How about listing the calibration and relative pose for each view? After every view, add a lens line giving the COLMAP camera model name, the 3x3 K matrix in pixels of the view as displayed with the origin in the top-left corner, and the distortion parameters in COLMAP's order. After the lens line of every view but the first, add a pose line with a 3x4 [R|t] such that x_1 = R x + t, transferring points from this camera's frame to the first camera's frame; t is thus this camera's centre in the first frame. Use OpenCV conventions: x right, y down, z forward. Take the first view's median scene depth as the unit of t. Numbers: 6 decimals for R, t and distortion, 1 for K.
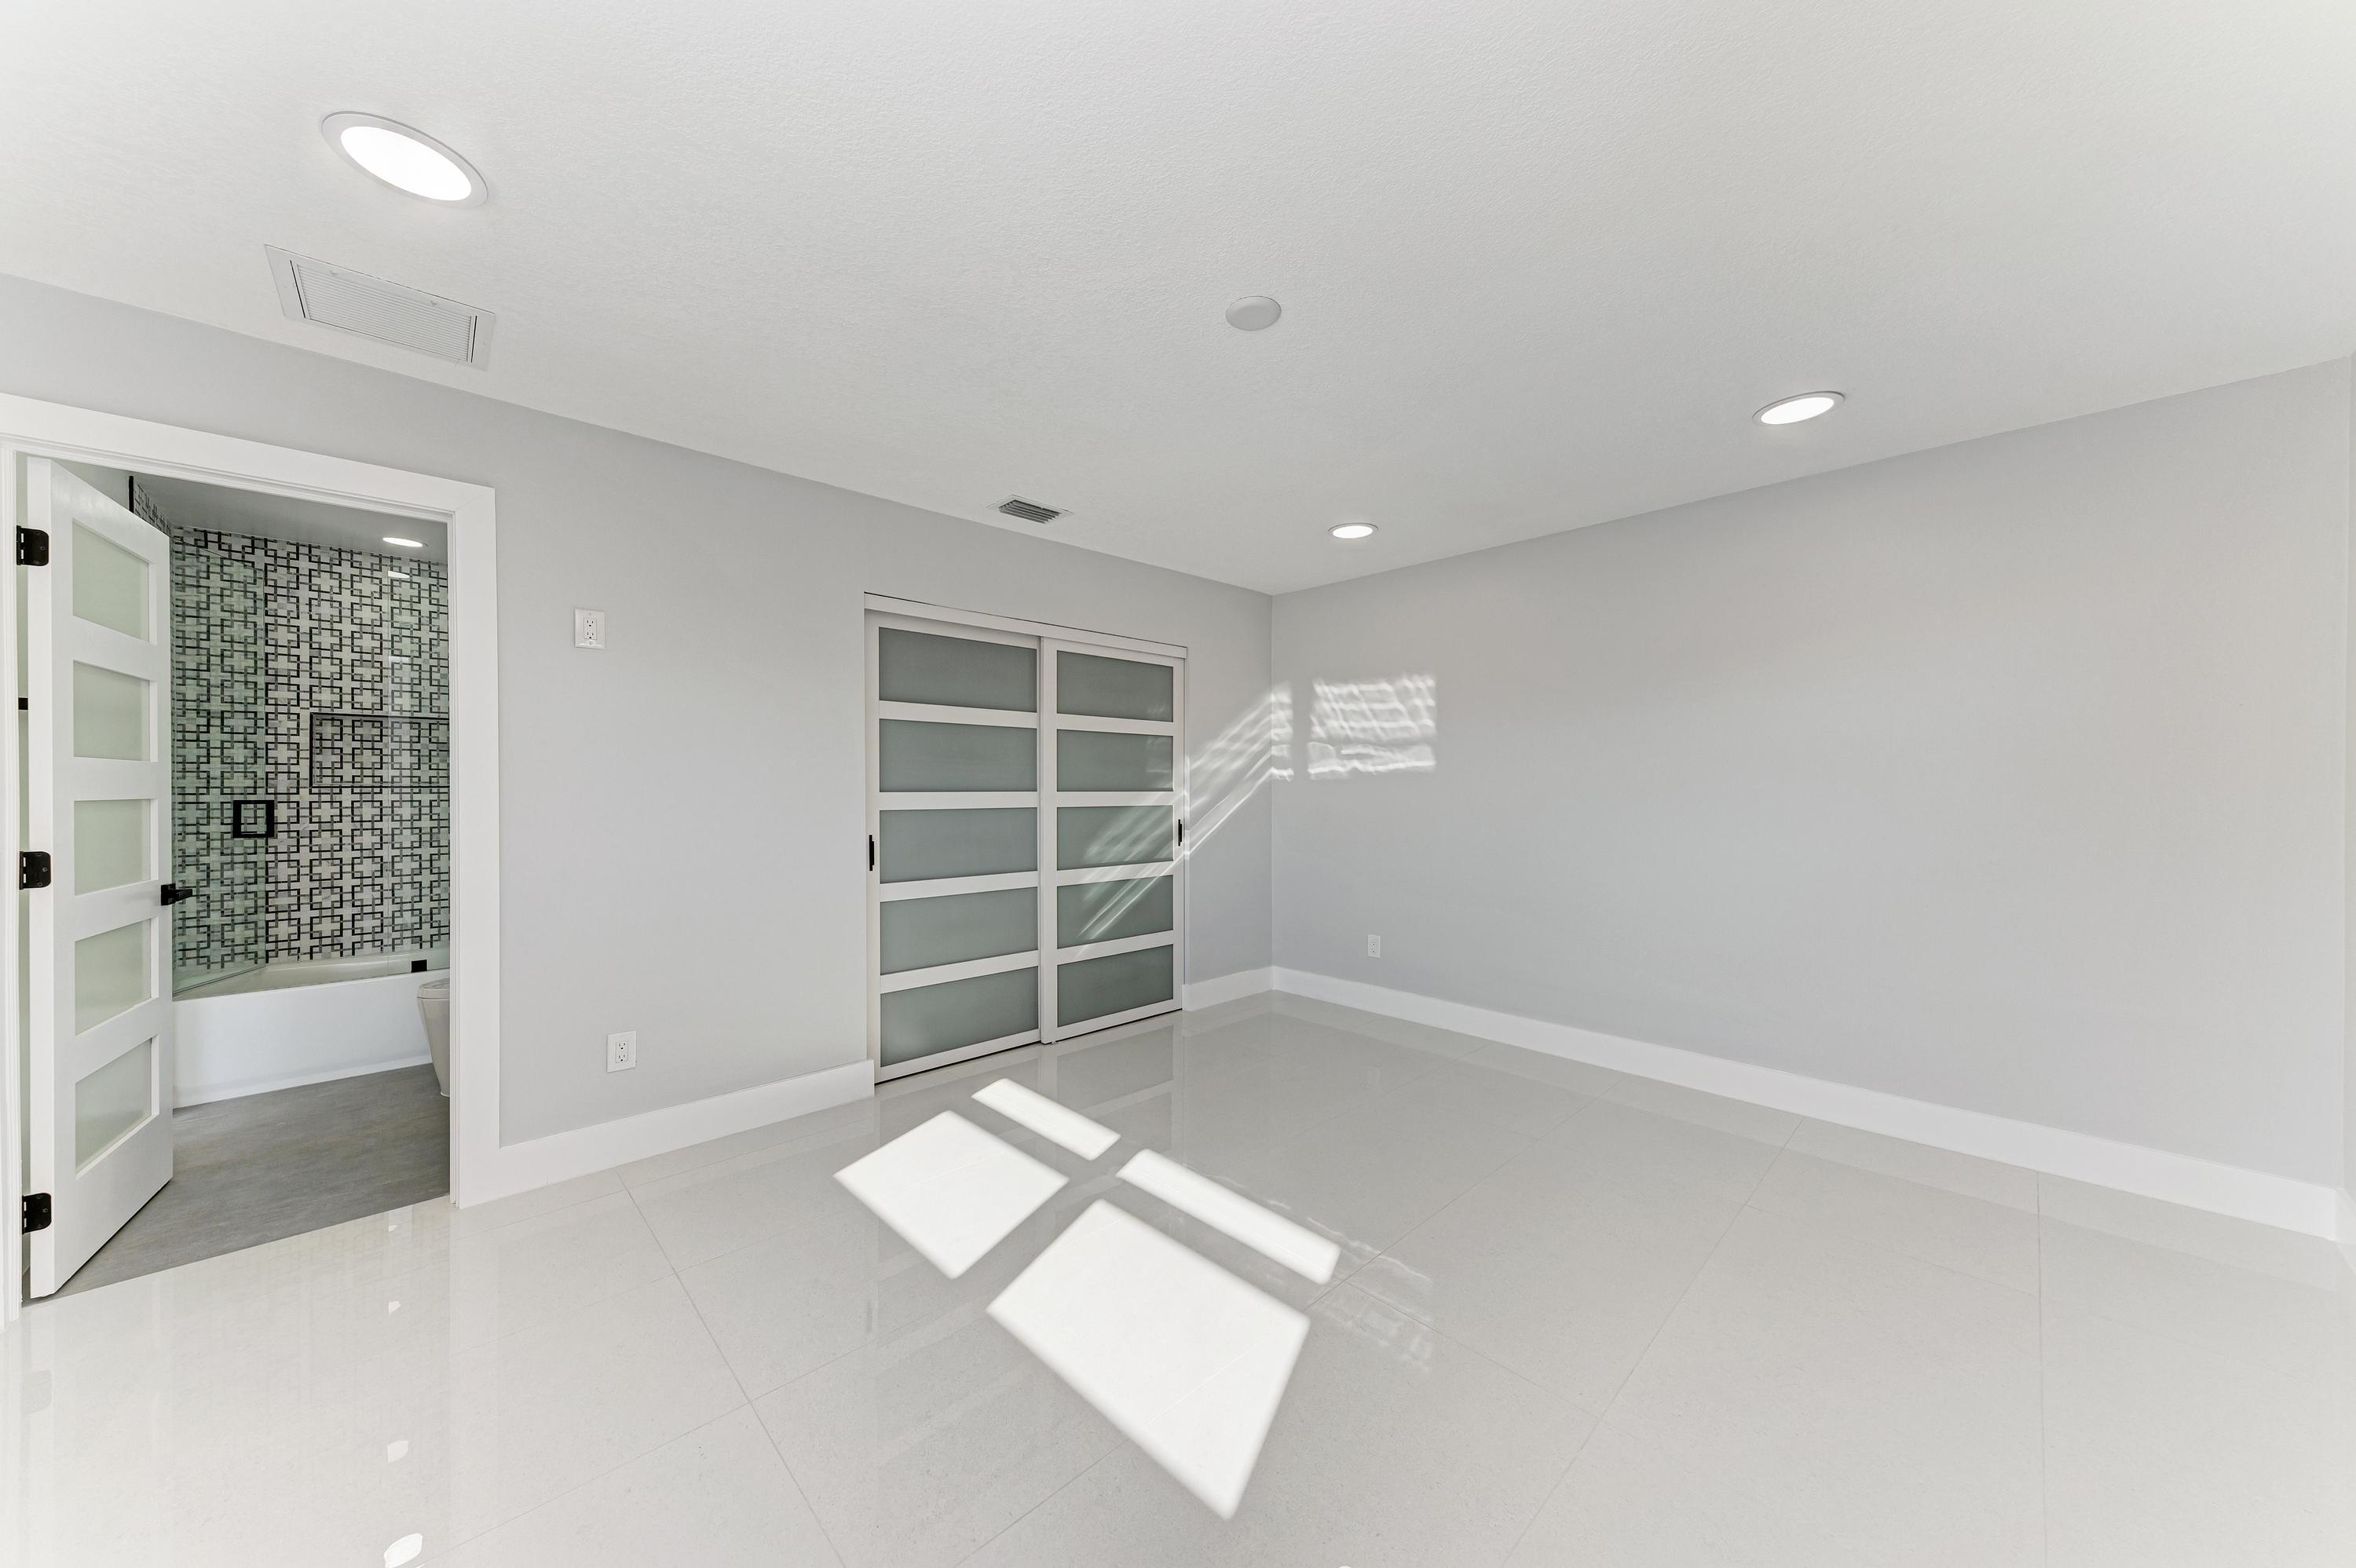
lens RADIAL K [[797.9, 0, 1173.8], [0, 797.9, 794.1], [0, 0, 1]] dist [0.001125, 0.000384]
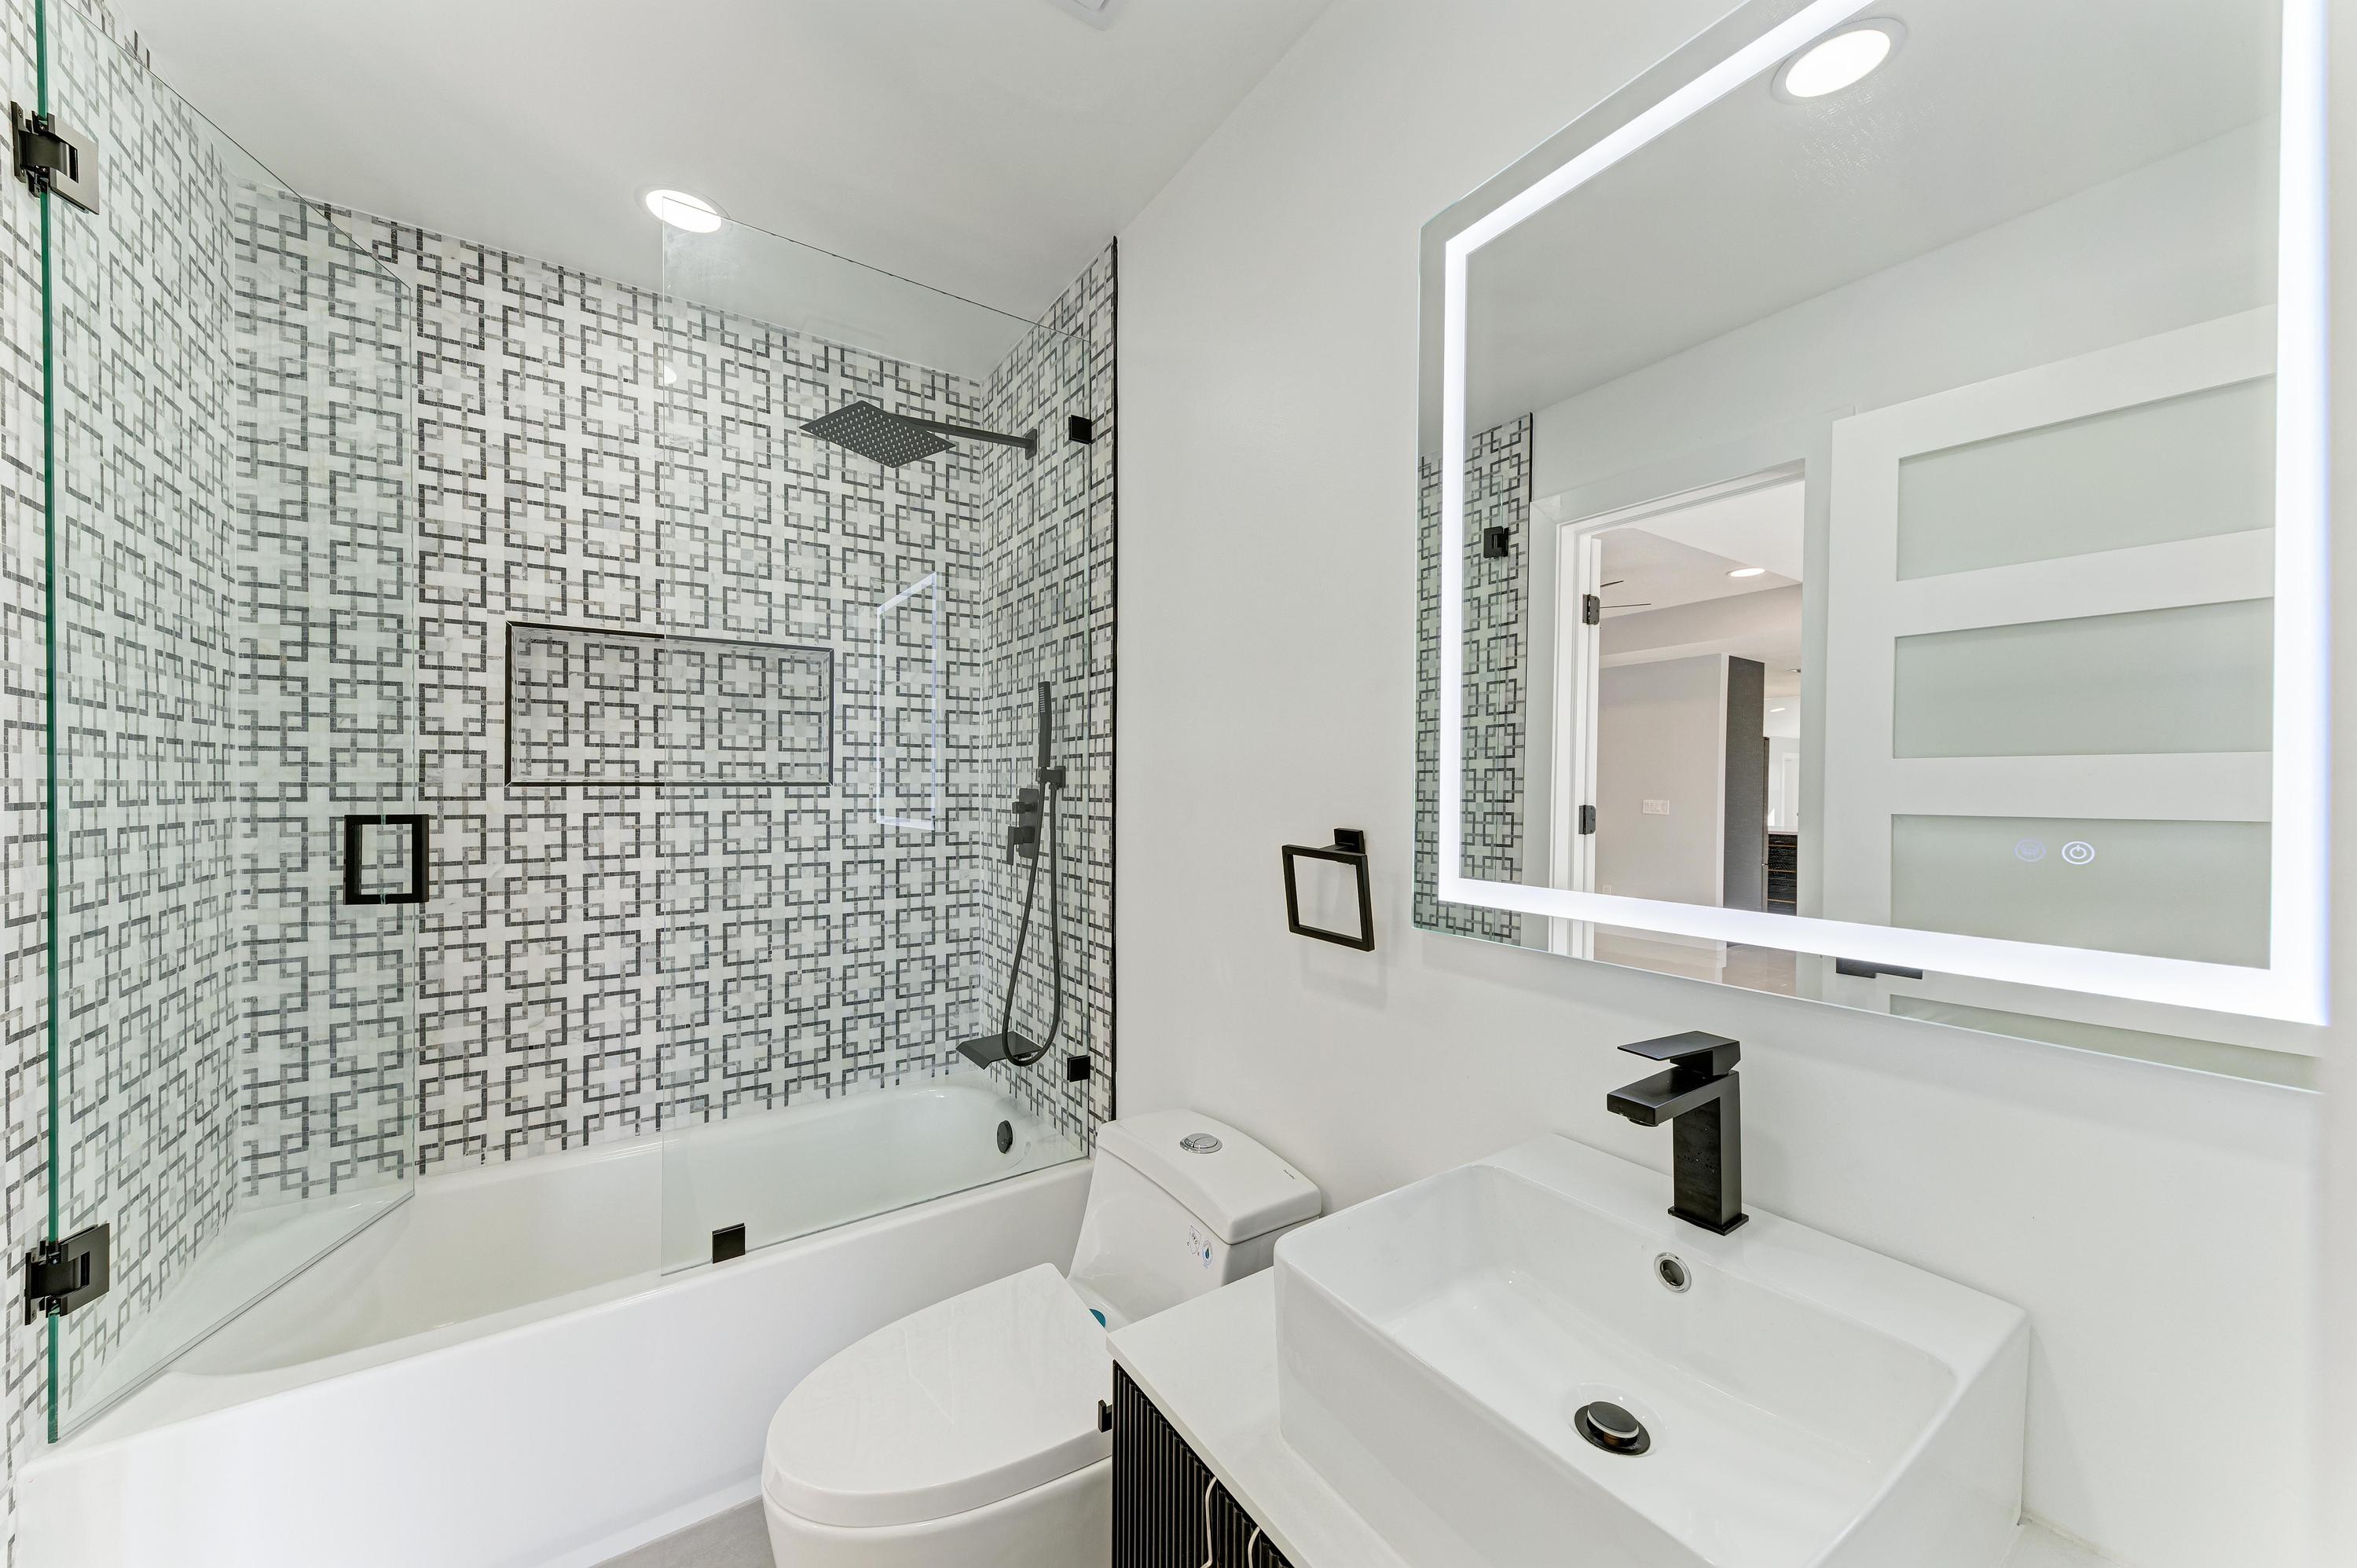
lens RADIAL K [[827.1, 0, 1167.7], [0, 827.1, 795.3], [0, 0, 1]] dist [0.006856, -0.000533]
pose [[0.981611, 0.002169, -0.190881, -0.618577], [-0.001871, 0.999997, 0.001743, -0.003900], [0.190884, -0.001353, 0.981612, 0.606329]]
